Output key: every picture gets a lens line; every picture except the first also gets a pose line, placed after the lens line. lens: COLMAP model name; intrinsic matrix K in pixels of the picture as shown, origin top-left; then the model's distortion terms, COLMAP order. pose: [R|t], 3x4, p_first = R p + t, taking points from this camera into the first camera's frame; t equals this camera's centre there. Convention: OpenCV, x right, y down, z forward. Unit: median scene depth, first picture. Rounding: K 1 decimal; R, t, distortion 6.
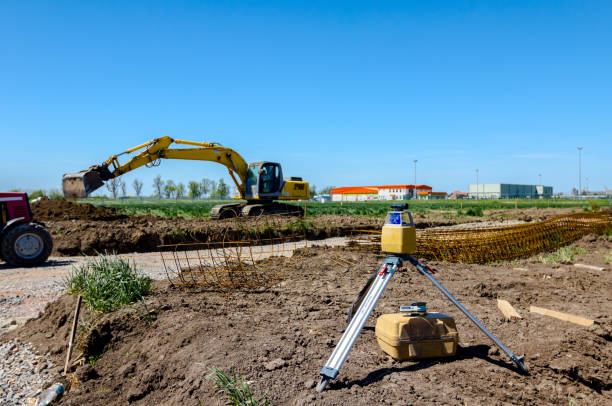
lens RADIAL K [[493.1, 0, 306.0], [0, 493.1, 203.0], [0, 0, 1]] dist [0.000021, 0.000644]
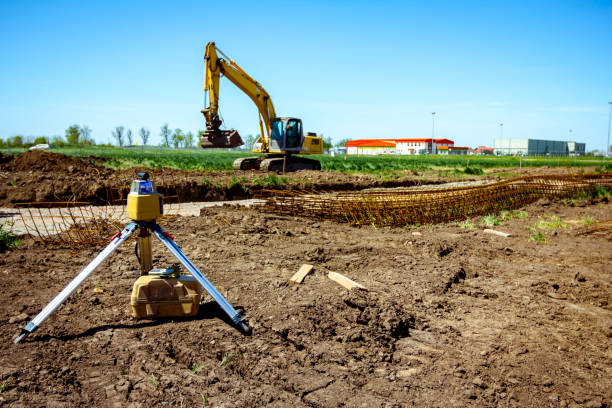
lens RADIAL K [[518.0, 0, 306.0], [0, 518.0, 204.0], [0, 0, 1]] dist [0.002799, -0.000959]
pose [[0.999294, 0.022467, -0.030121, 0.108524], [-0.019556, 0.995410, 0.093684, -0.007958], [0.032087, -0.093028, 0.995146, -0.017010]]
